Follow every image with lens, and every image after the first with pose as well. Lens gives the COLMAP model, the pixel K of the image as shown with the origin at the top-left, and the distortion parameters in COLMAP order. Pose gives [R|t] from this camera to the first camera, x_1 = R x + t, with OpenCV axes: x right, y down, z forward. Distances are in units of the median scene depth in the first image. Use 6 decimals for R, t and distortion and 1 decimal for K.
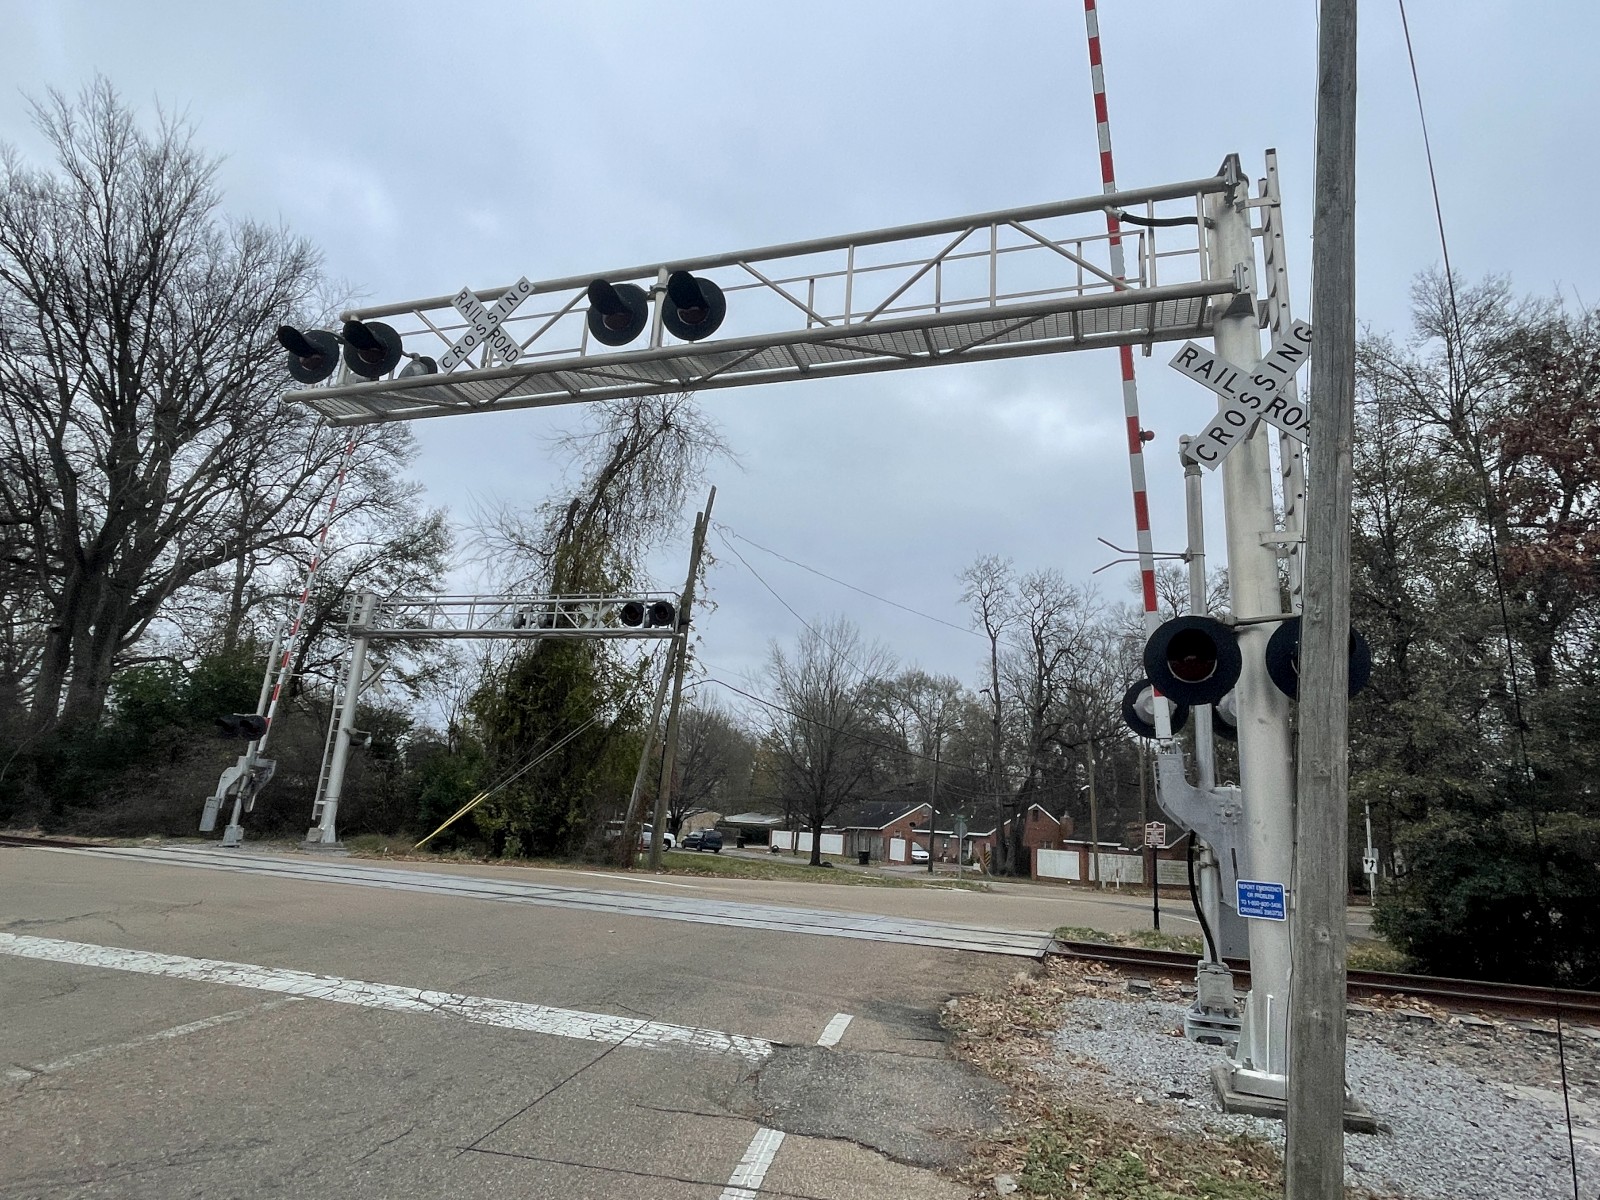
lens RADIAL K [[884.6, 0, 800.0], [0, 884.6, 600.0], [0, 0, 1]] dist [-0.004224, -0.003996]
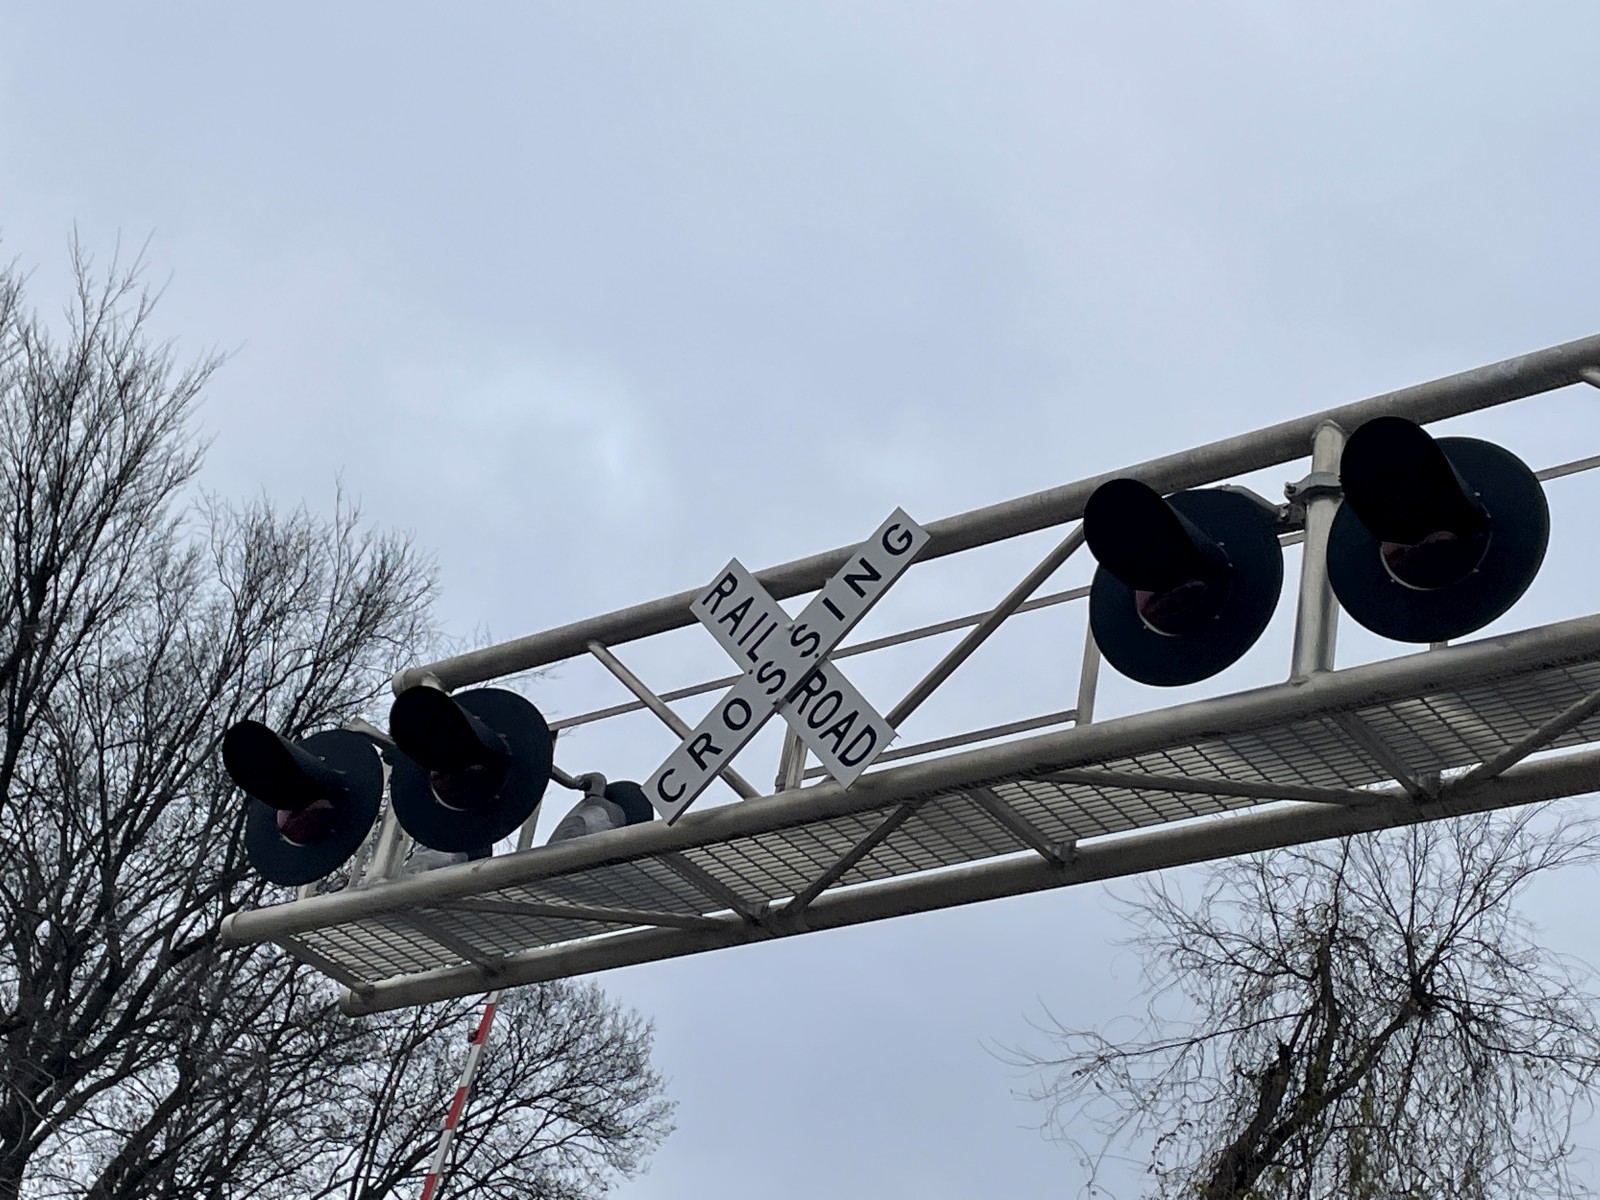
lens RADIAL K [[2871.1, 0, 799.0], [0, 2871.1, 549.3], [0, 0, 1]] dist [0.035664, 0.154540]
pose [[0.933850, -0.105073, -0.341883, 0.003505], [-0.021511, 0.937645, -0.346928, 0.004225], [0.357017, 0.331333, 0.873360, 0.031133]]
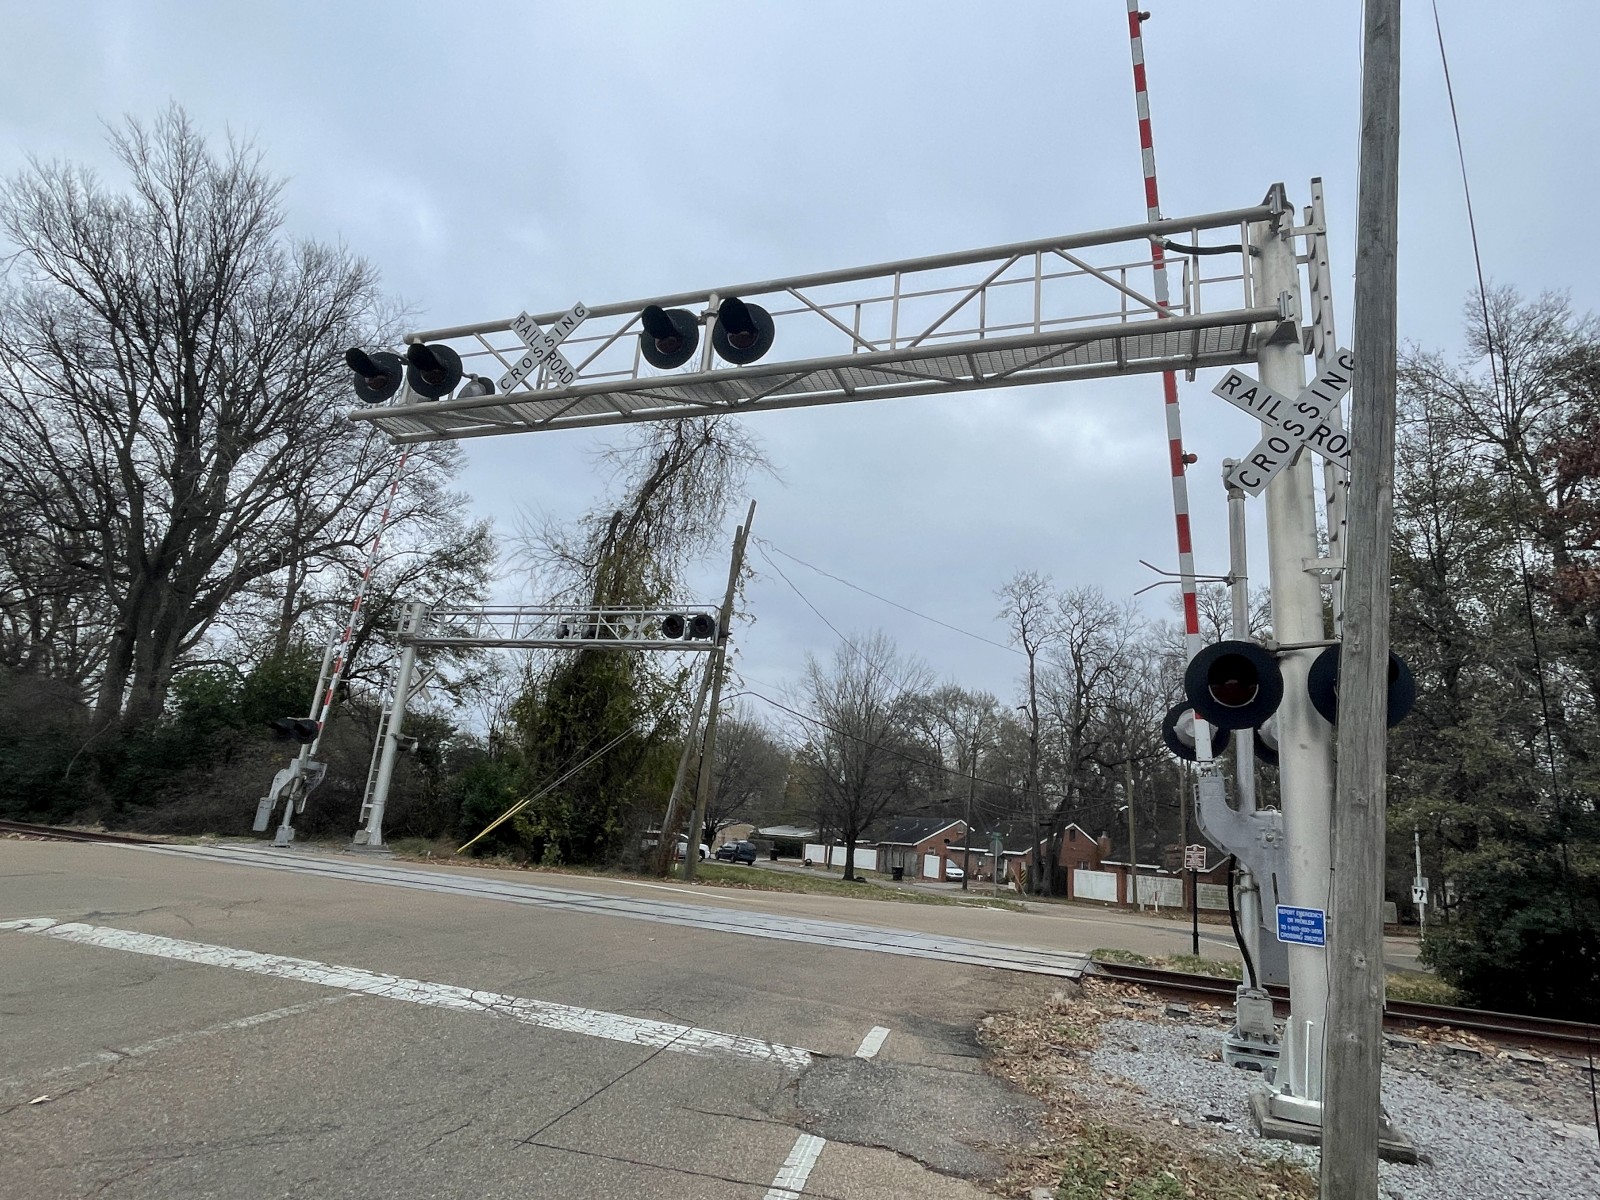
lens RADIAL K [[884.6, 0, 800.0], [0, 884.6, 600.0], [0, 0, 1]] dist [-0.004224, -0.003996]
pose [[0.999074, 0.013756, -0.040779, -0.002856], [-0.014341, 0.999798, -0.014085, -0.002059], [0.040577, 0.014657, 0.999069, -0.007973]]
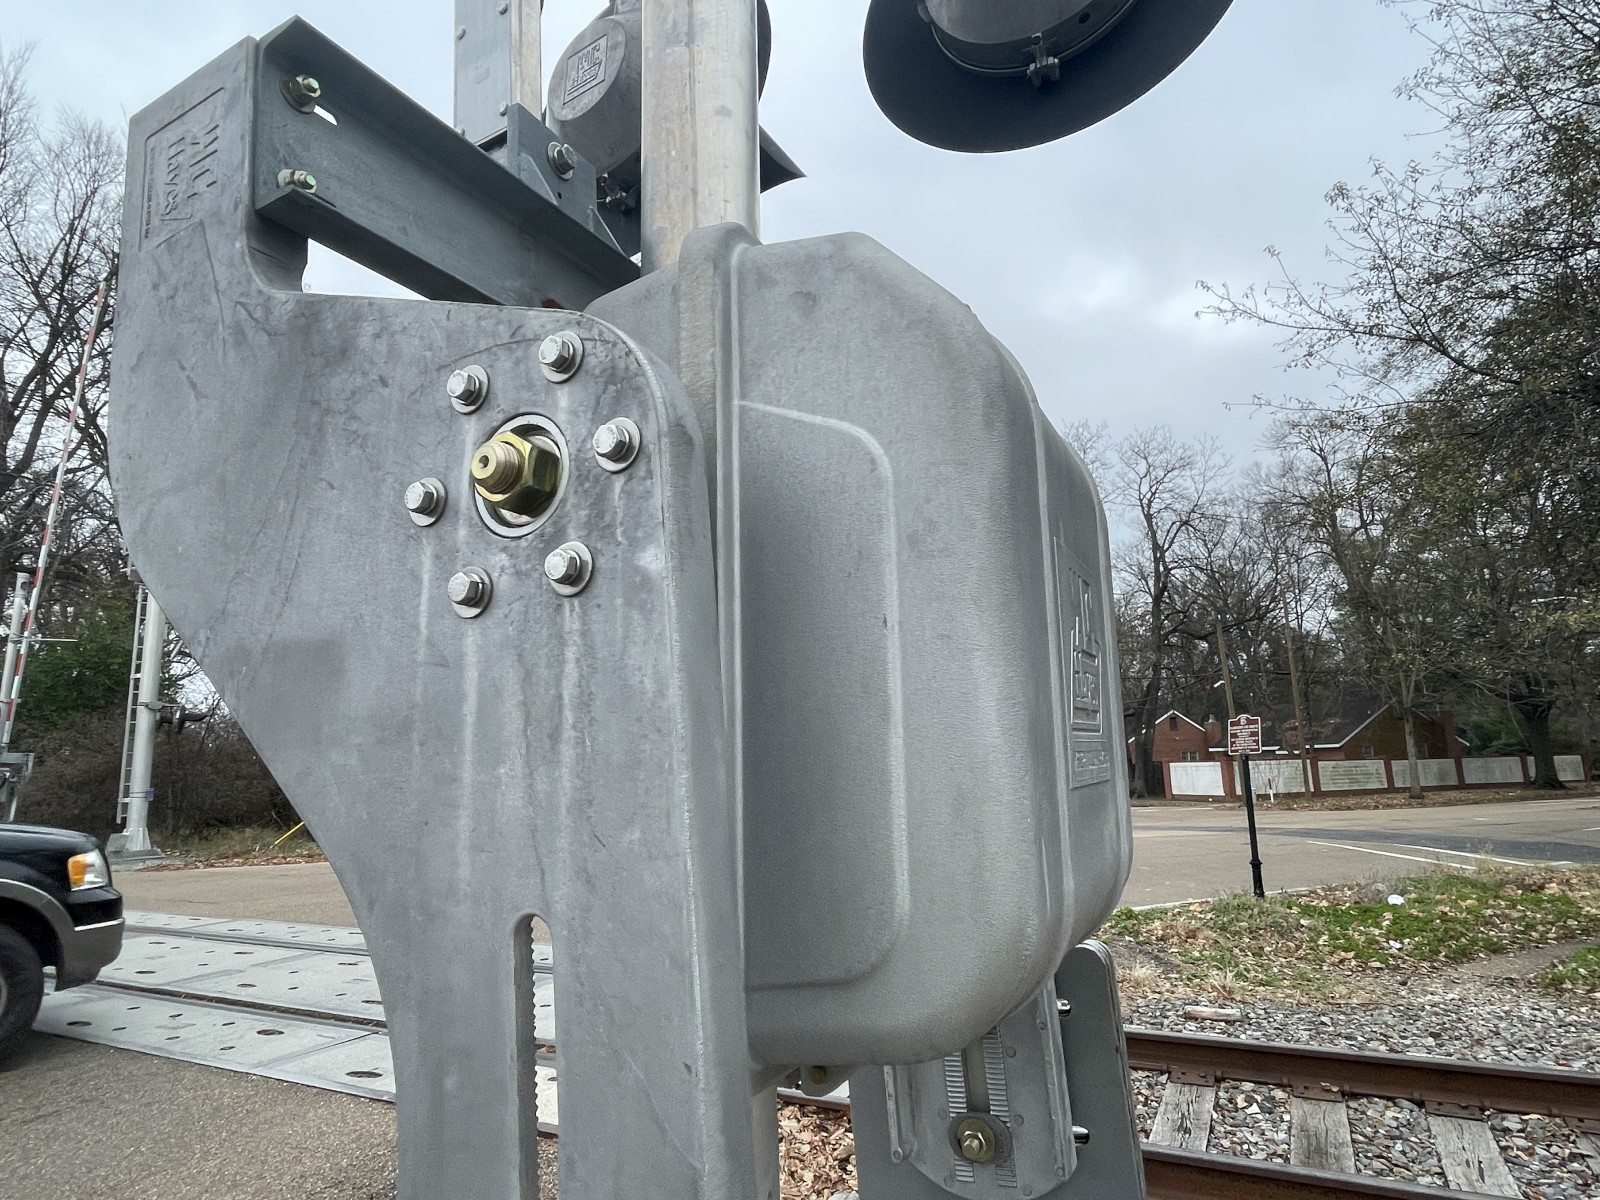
lens RADIAL K [[920.0, 0, 800.0], [0, 920.0, 600.0], [0, 0, 1]] dist [-0.001610, -0.000109]
pose [[0.983632, -0.117864, -0.136296, 0.167098], [0.127380, 0.989832, 0.063309, 0.081129], [0.127448, -0.079634, 0.988643, 0.297573]]
